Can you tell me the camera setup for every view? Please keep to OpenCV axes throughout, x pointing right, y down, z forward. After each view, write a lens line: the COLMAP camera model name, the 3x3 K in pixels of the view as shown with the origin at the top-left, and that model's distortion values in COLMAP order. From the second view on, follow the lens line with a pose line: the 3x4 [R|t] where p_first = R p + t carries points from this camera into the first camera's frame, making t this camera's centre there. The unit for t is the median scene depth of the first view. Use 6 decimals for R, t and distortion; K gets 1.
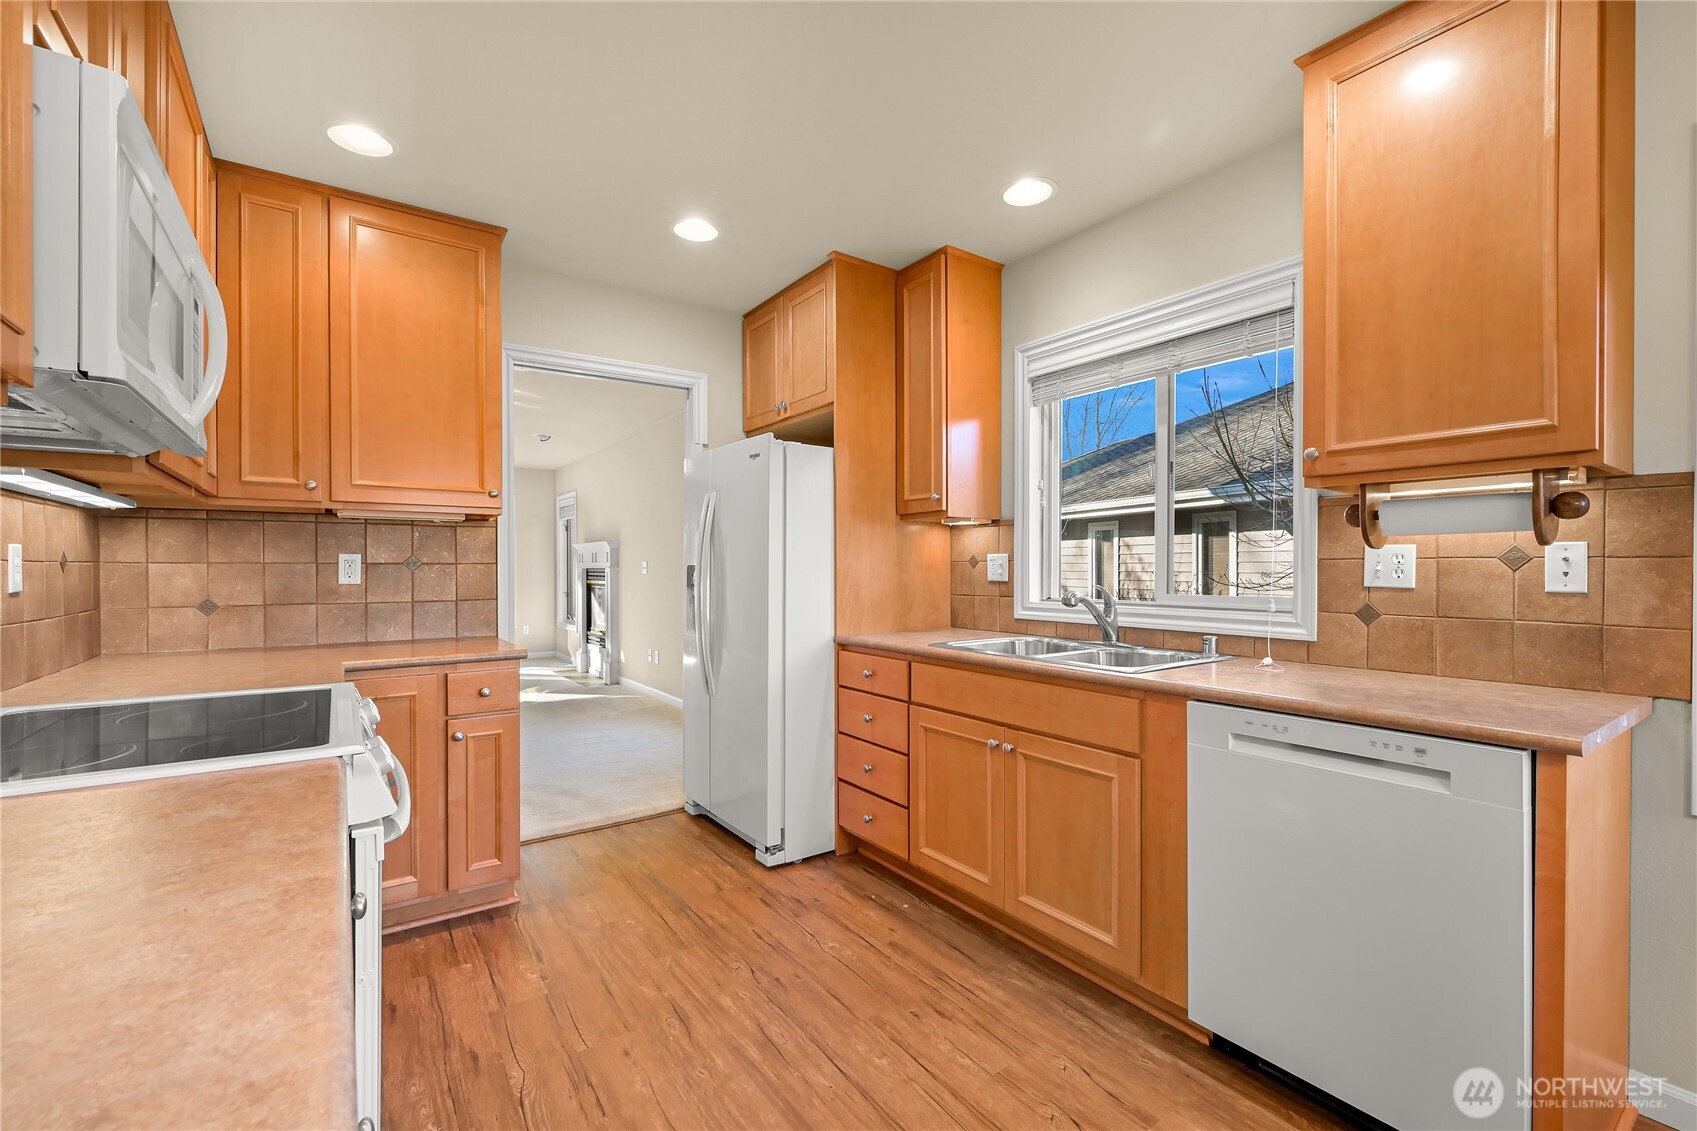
lens RADIAL K [[724.0, 0, 856.2], [0, 724.0, 571.3], [0, 0, 1]] dist [-0.002578, 0.000282]
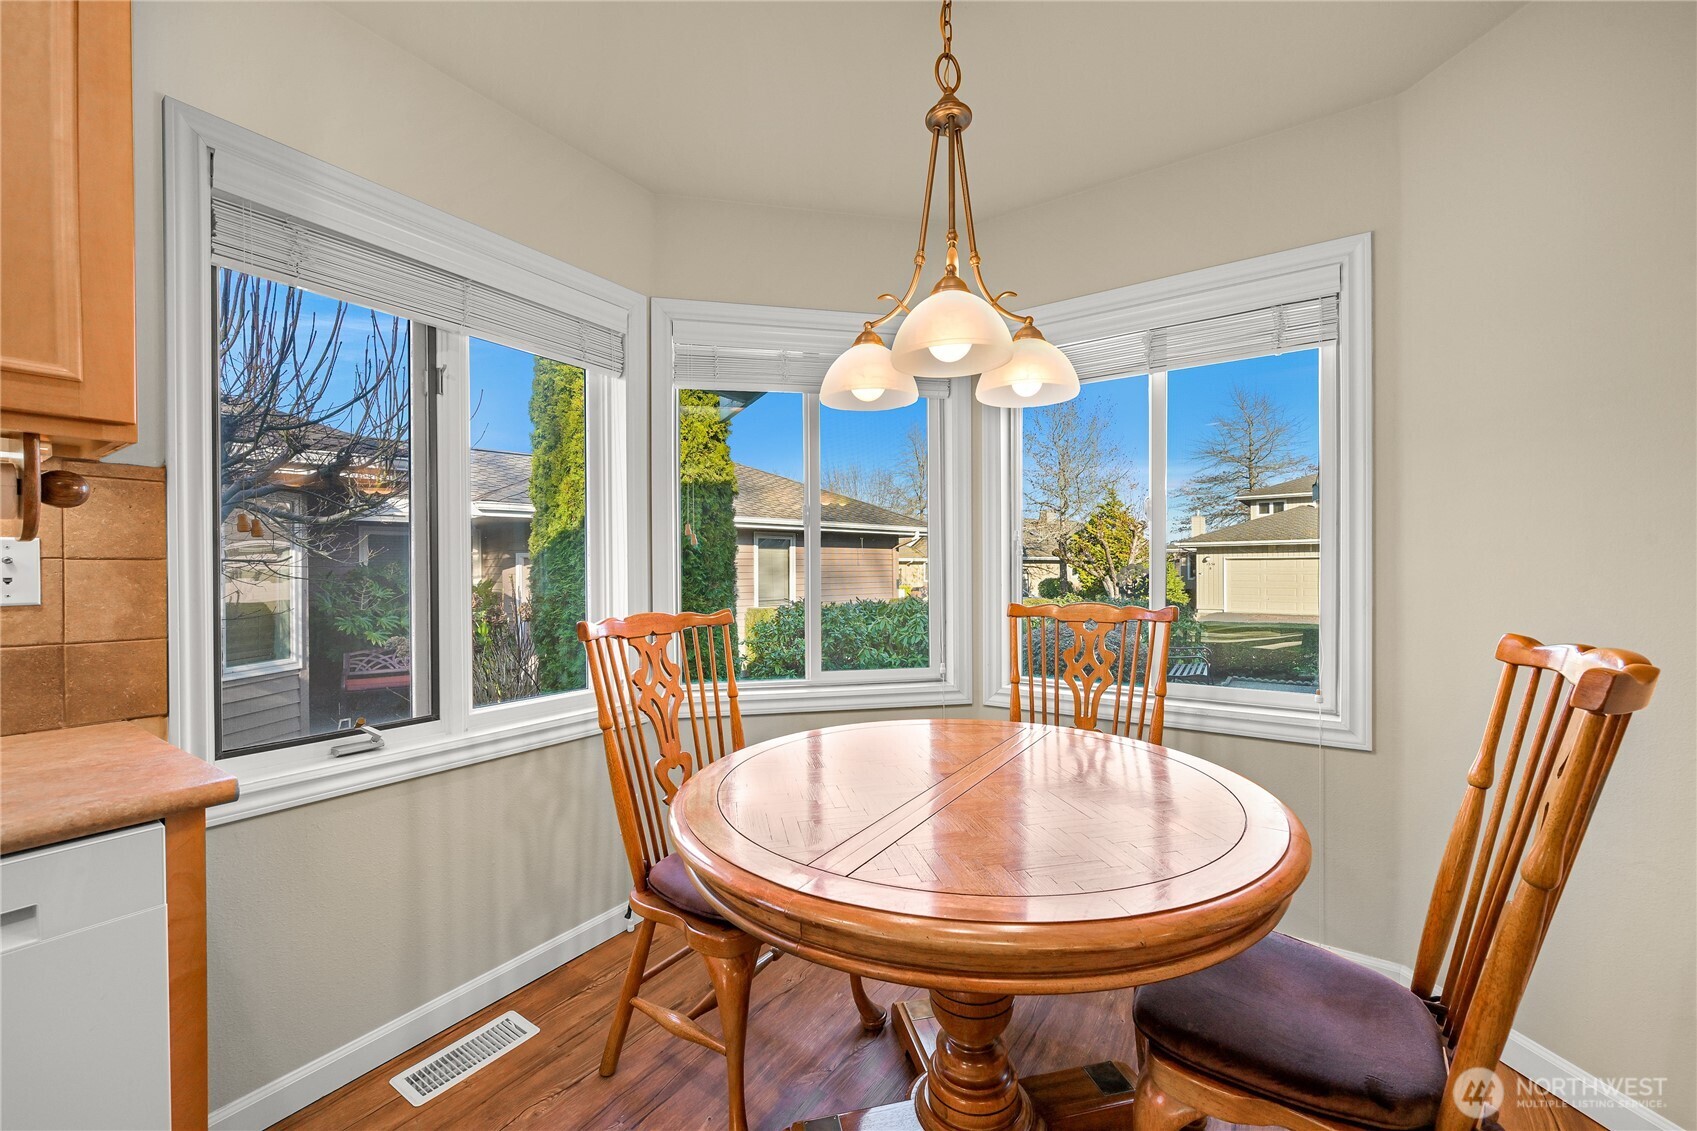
lens RADIAL K [[657.2, 0, 859.1], [0, 657.2, 569.8], [0, 0, 1]] dist [-0.003747, 0.000946]
pose [[-0.358355, -0.000397, 0.933585, 0.030435], [0.010576, 0.999934, 0.004485, -0.000622], [-0.933526, 0.011481, -0.358327, 0.290912]]
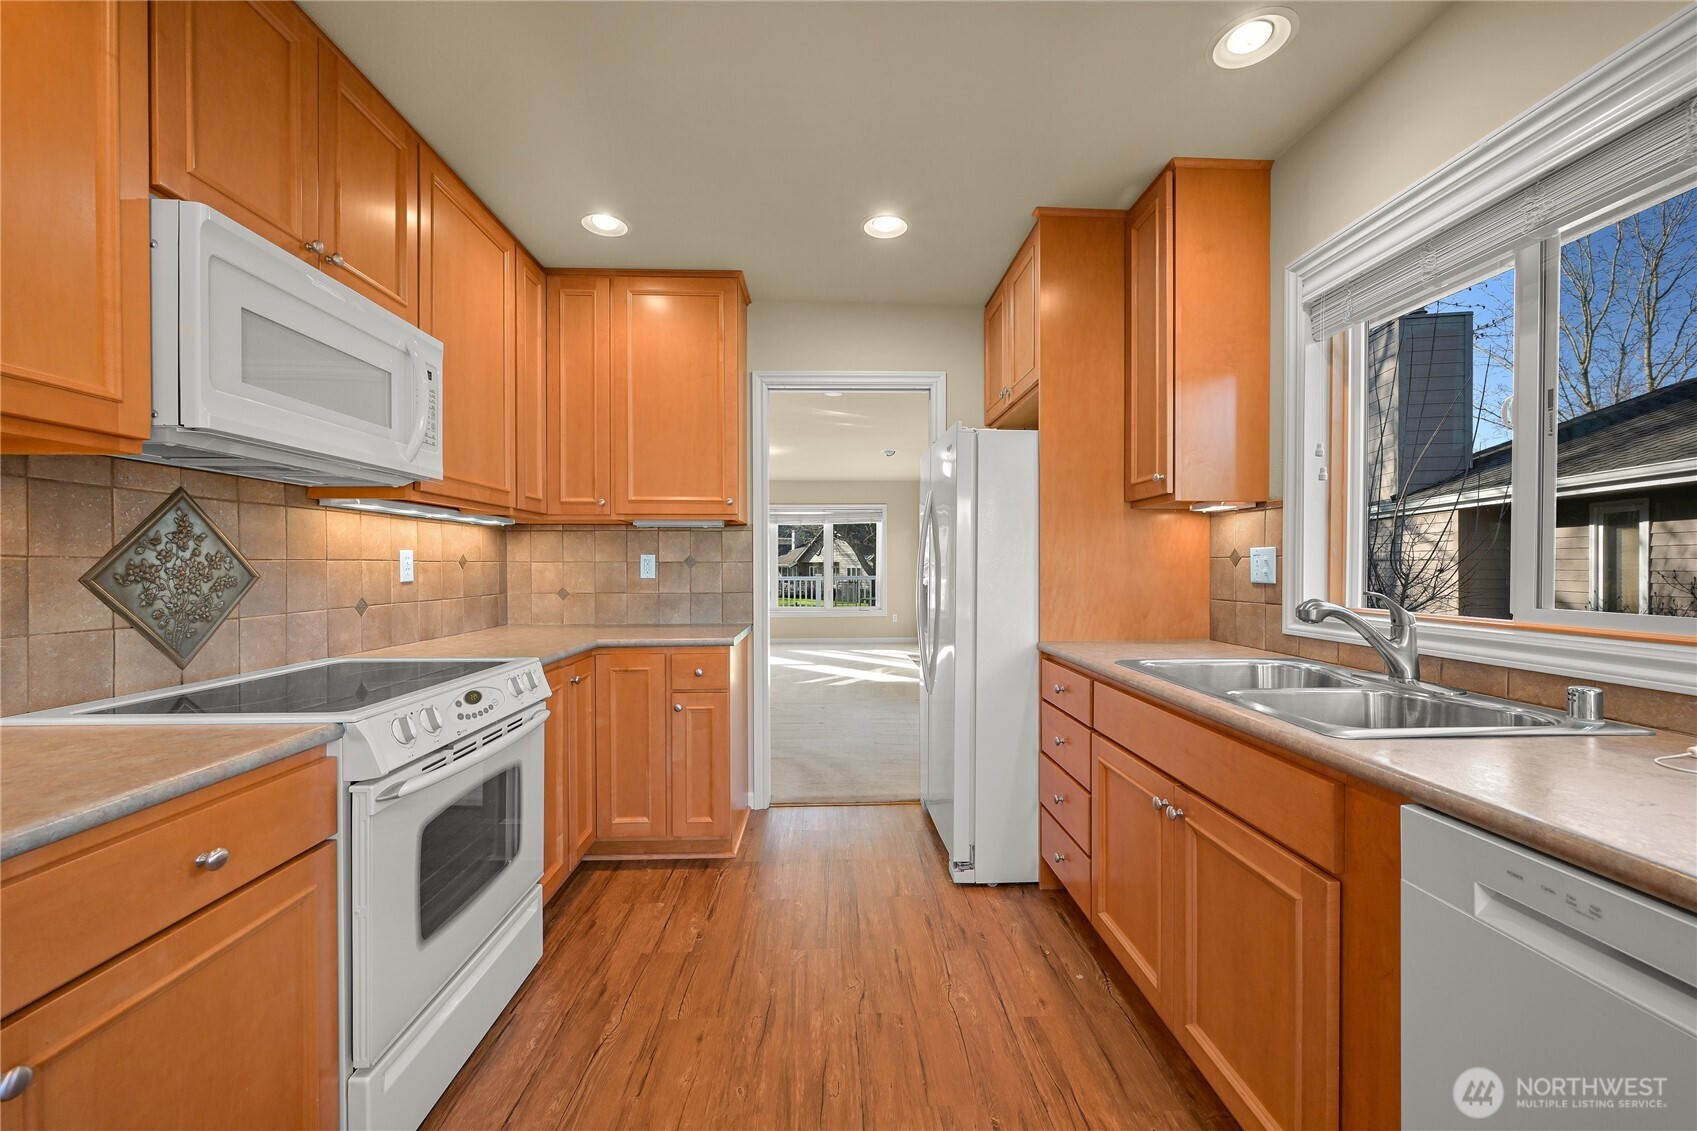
lens RADIAL K [[657.2, 0, 856.2], [0, 657.2, 571.7], [0, 0, 1]] dist [-0.003747, 0.000946]
pose [[0.839579, 0.004858, -0.543216, 0.268541], [-0.002104, 0.999982, 0.005692, -0.001323], [0.543233, -0.003635, 0.839574, 0.247272]]
